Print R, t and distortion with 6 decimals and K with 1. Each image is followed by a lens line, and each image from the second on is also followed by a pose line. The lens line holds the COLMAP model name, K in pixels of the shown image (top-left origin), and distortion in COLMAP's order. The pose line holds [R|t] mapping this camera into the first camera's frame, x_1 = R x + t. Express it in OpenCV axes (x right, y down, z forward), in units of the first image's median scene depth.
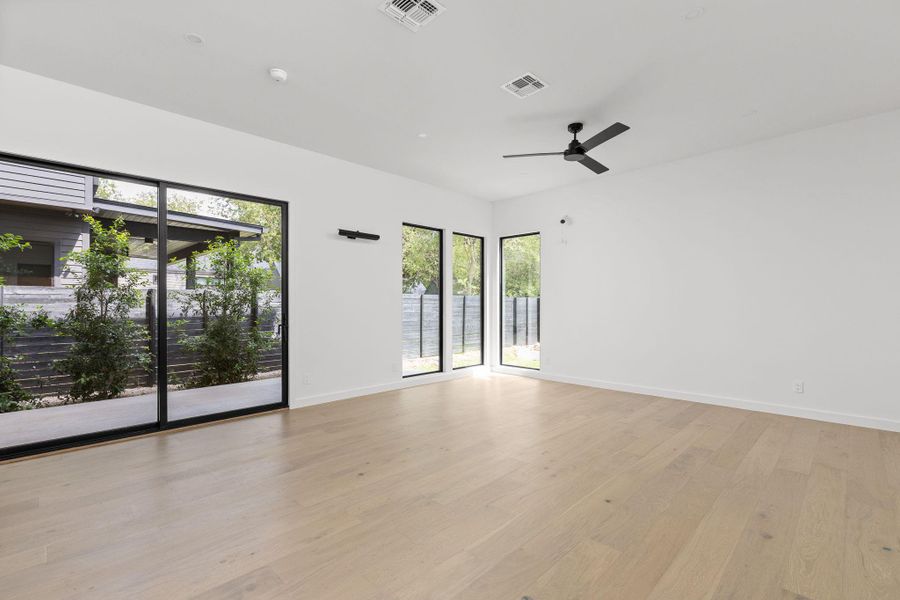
lens RADIAL K [[405.4, 0, 451.8], [0, 405.4, 302.4], [0, 0, 1]] dist [0.004486, -0.000345]
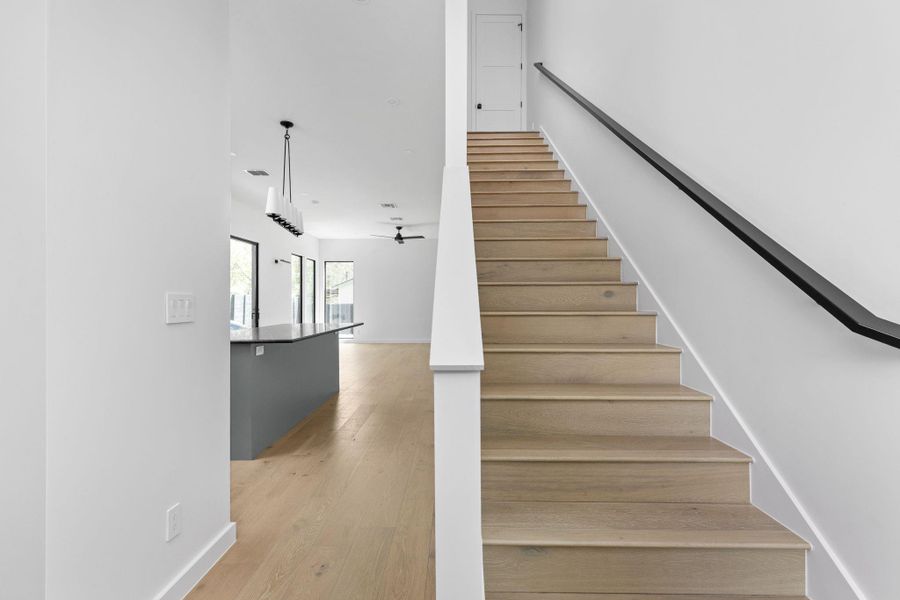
lens RADIAL K [[405.4, 0, 451.8], [0, 405.4, 302.4], [0, 0, 1]] dist [0.004486, -0.000345]
pose [[0.717416, 0.003945, 0.696634, -0.924479], [-0.008133, 0.999963, 0.002713, -0.003362], [-0.696598, -0.007612, 0.717421, -0.756205]]
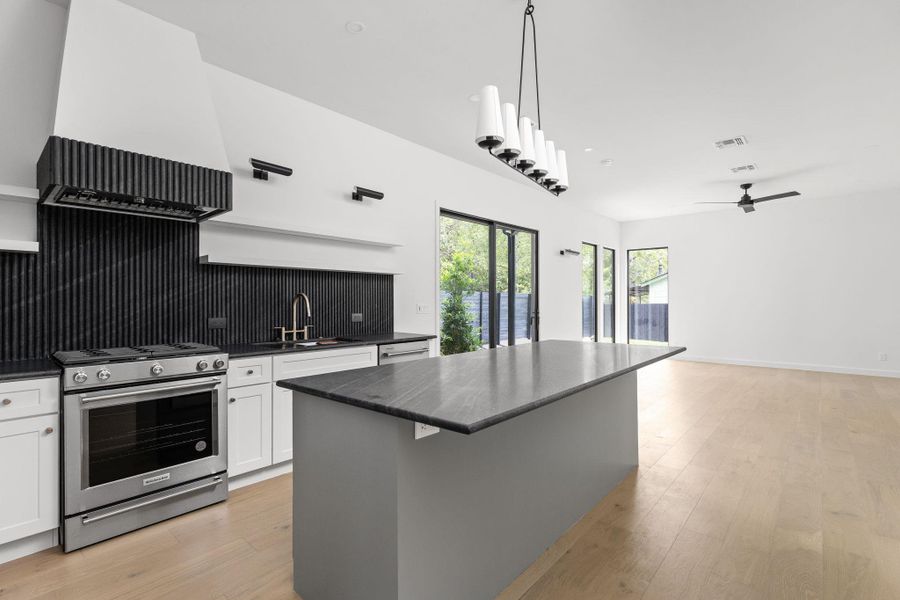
lens RADIAL K [[423.6, 0, 450.0], [0, 423.6, 300.0], [0, 0, 1]] dist [0.001804, -0.000192]
pose [[0.998552, 0.002156, 0.053760, -0.720359], [-0.002419, 0.999985, 0.004821, -0.011188], [-0.053749, -0.004945, 0.998542, -0.423563]]
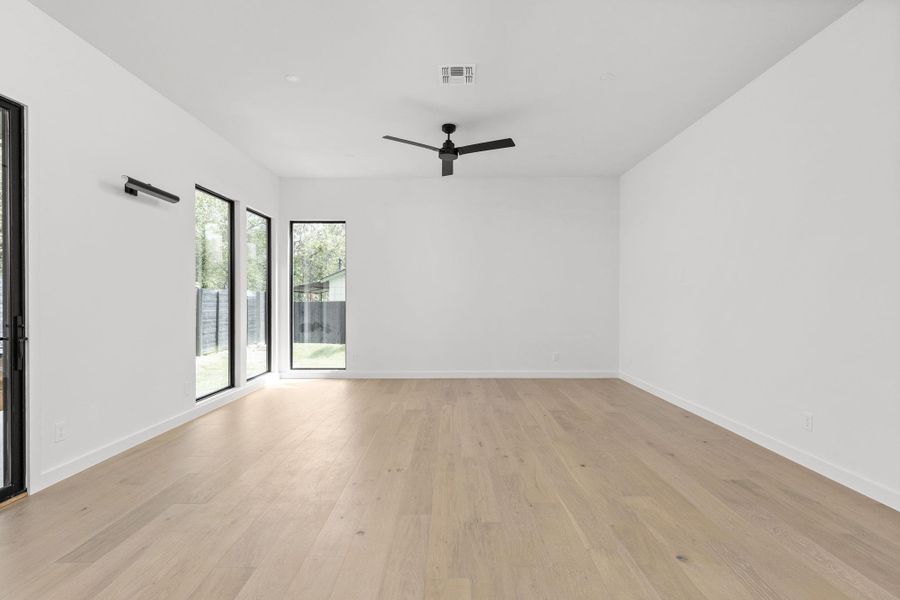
lens RADIAL K [[405.4, 0, 451.8], [0, 405.4, 302.4], [0, 0, 1]] dist [0.004486, -0.000345]
pose [[0.713246, -0.005445, 0.700893, -0.342544], [-0.003558, 0.999929, 0.011389, 0.000733], [-0.700905, -0.010617, 0.713176, 0.206092]]
